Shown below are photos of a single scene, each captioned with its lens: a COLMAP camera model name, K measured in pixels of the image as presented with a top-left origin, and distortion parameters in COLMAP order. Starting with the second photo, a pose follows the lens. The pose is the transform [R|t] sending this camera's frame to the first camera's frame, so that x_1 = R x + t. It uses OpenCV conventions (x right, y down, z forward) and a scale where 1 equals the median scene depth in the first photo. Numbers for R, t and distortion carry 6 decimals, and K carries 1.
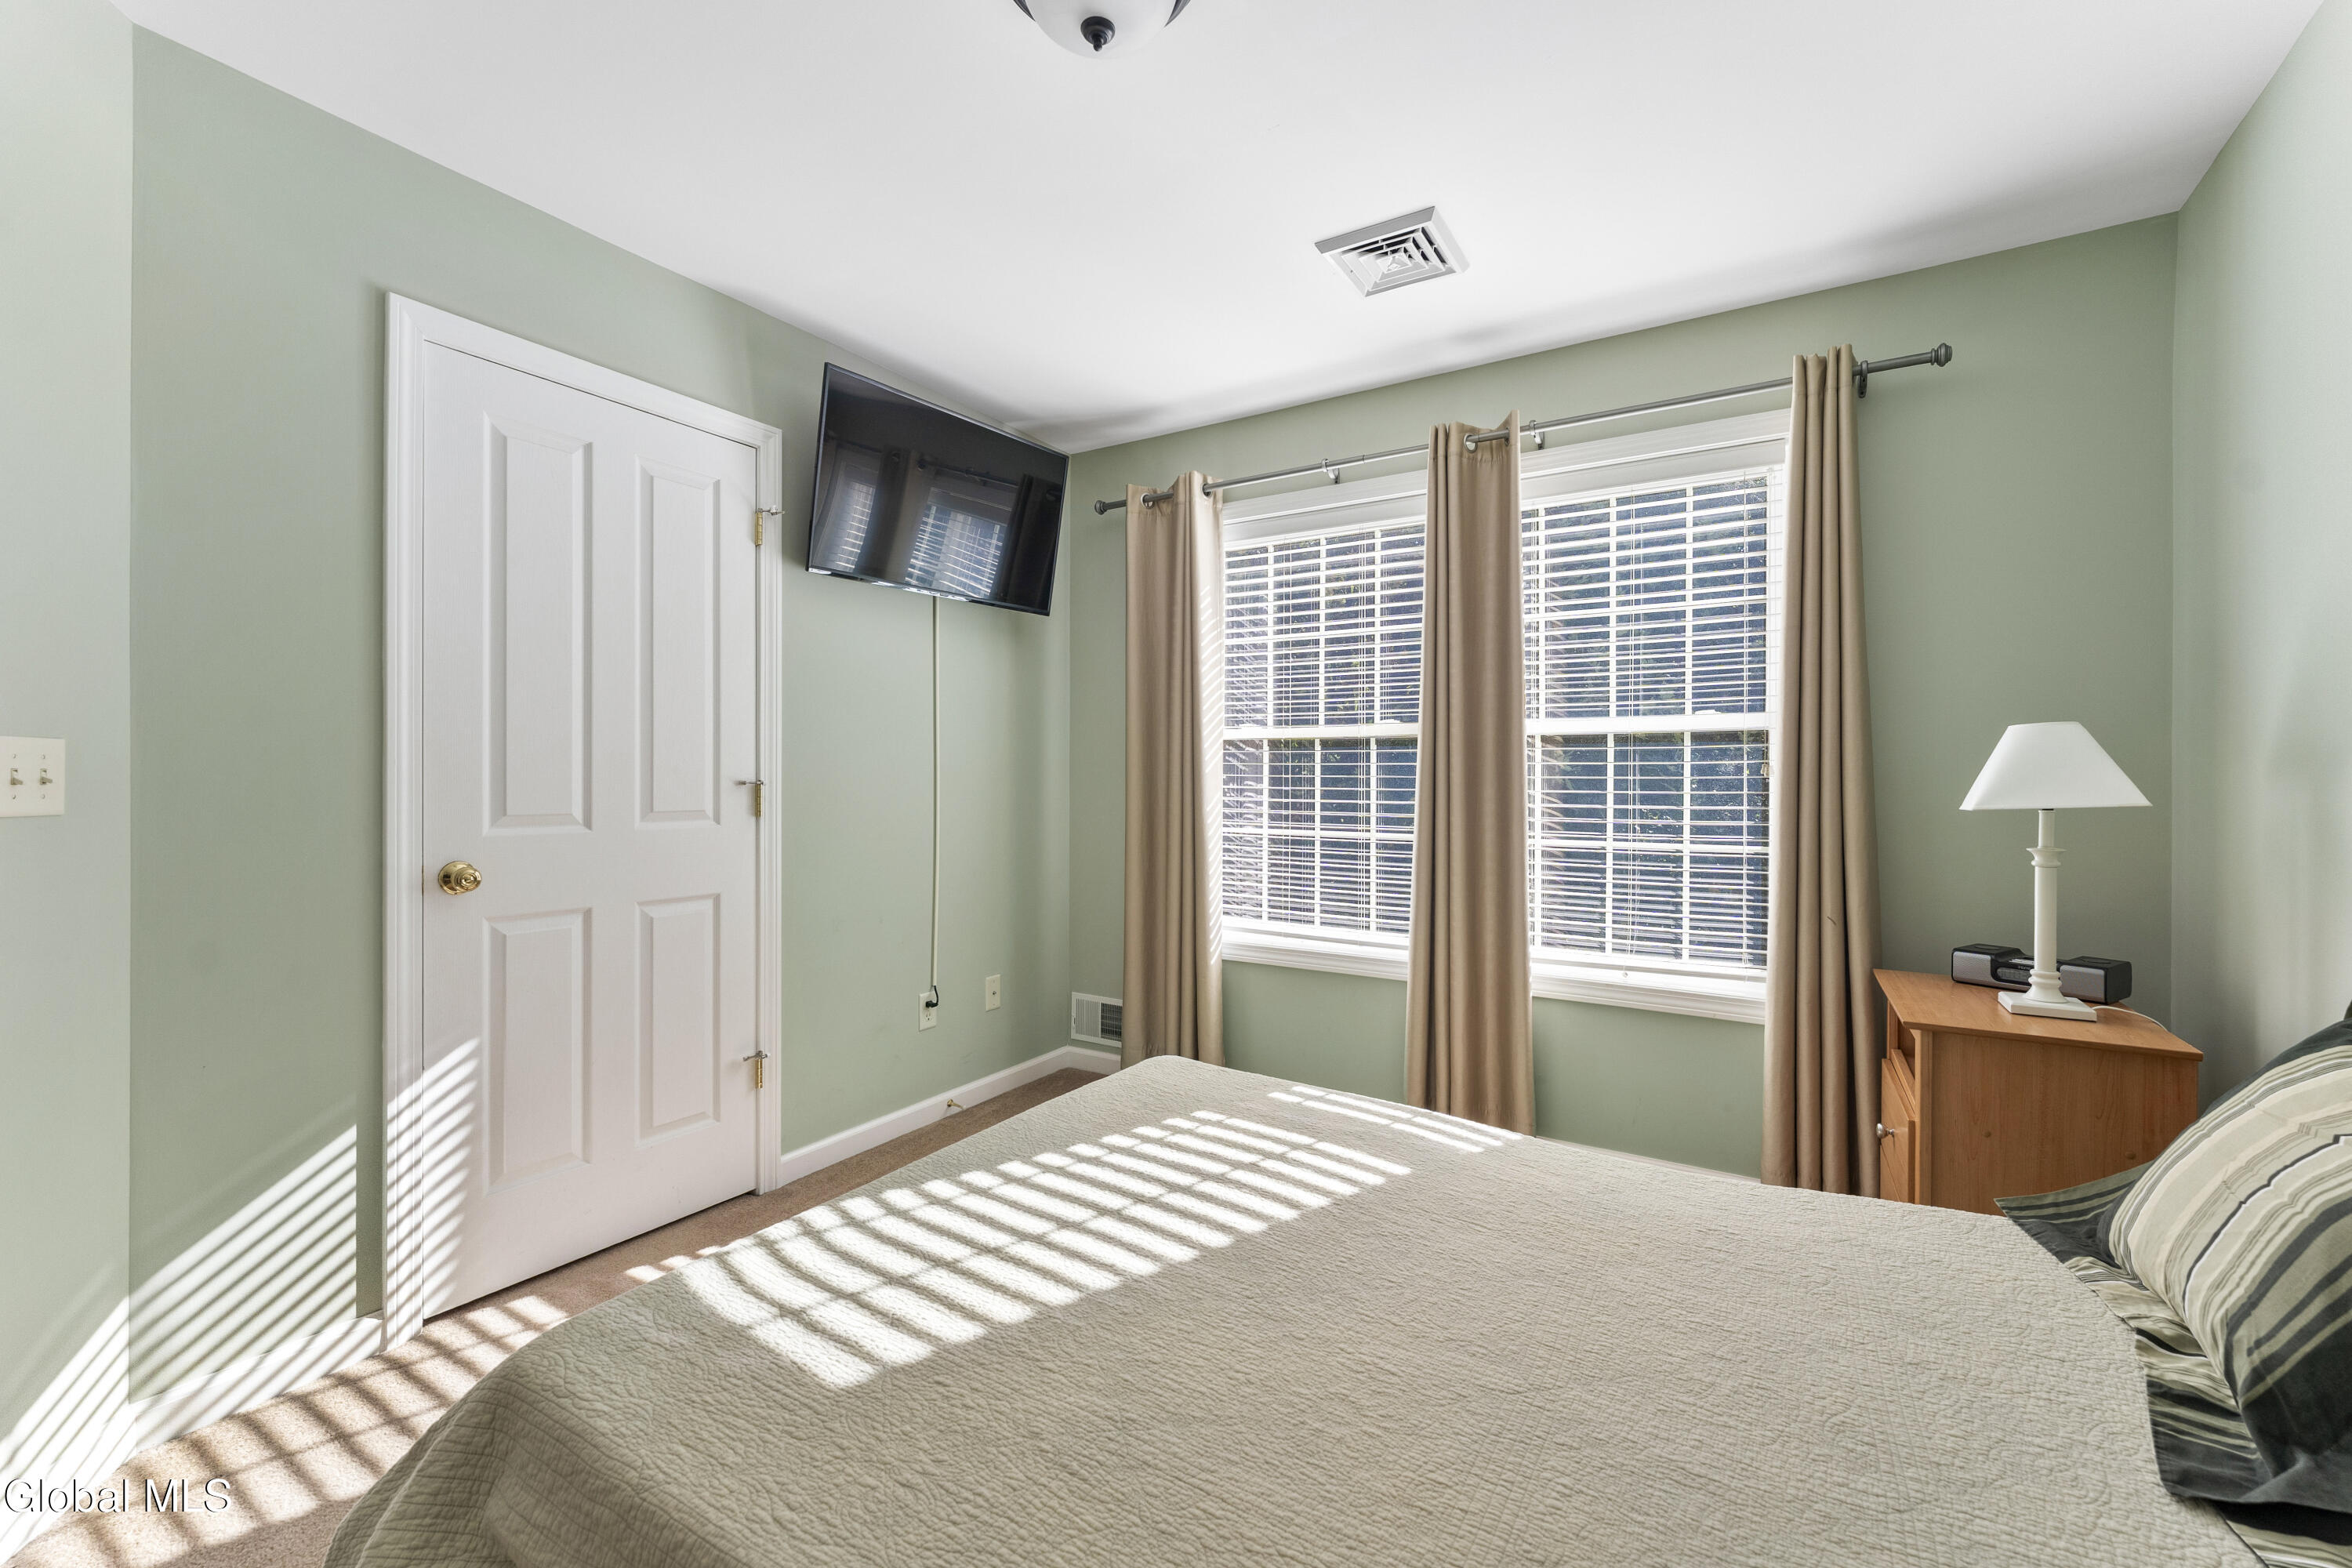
lens RADIAL K [[949.5, 0, 1173.1], [0, 949.5, 771.0], [0, 0, 1]] dist [-0.002589, -0.001249]
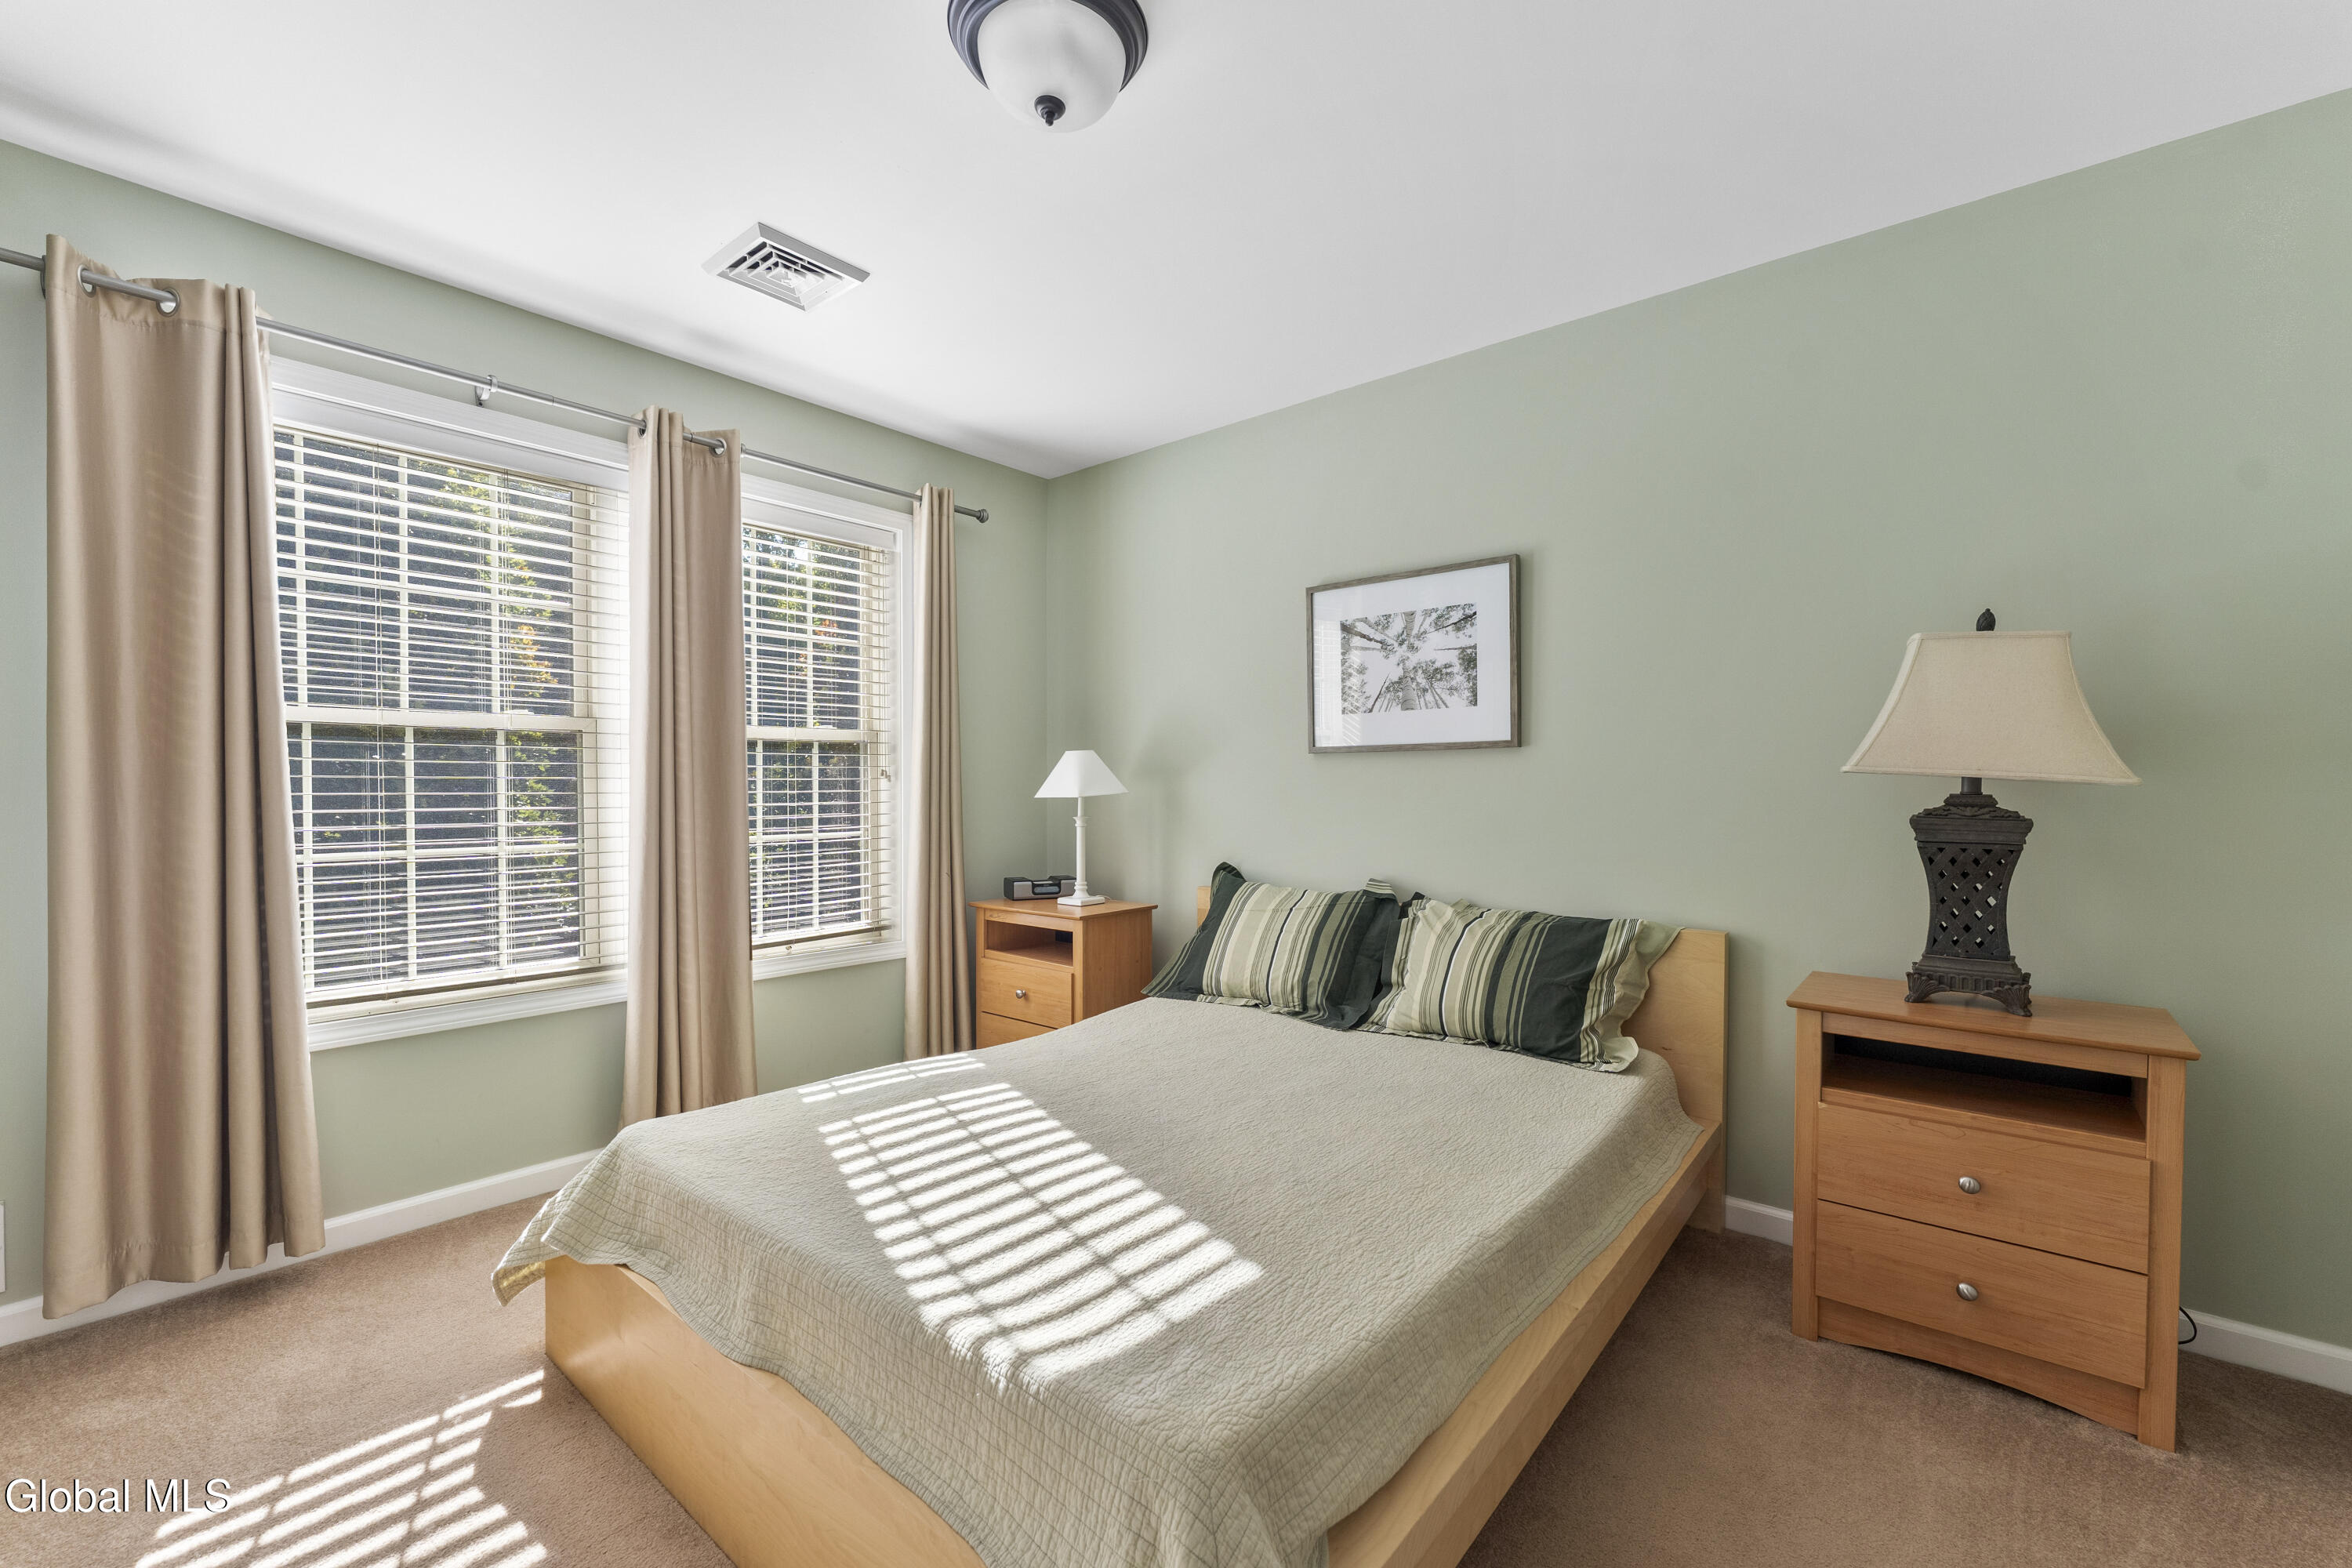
lens RADIAL K [[949.5, 0, 1174.9], [0, 949.5, 798.0], [0, 0, 1]] dist [-0.002589, -0.001249]
pose [[0.144896, -0.021479, 0.989214, -0.910999], [-0.009492, 0.999688, 0.023097, -0.002169], [-0.989401, -0.012737, 0.144647, 0.536486]]
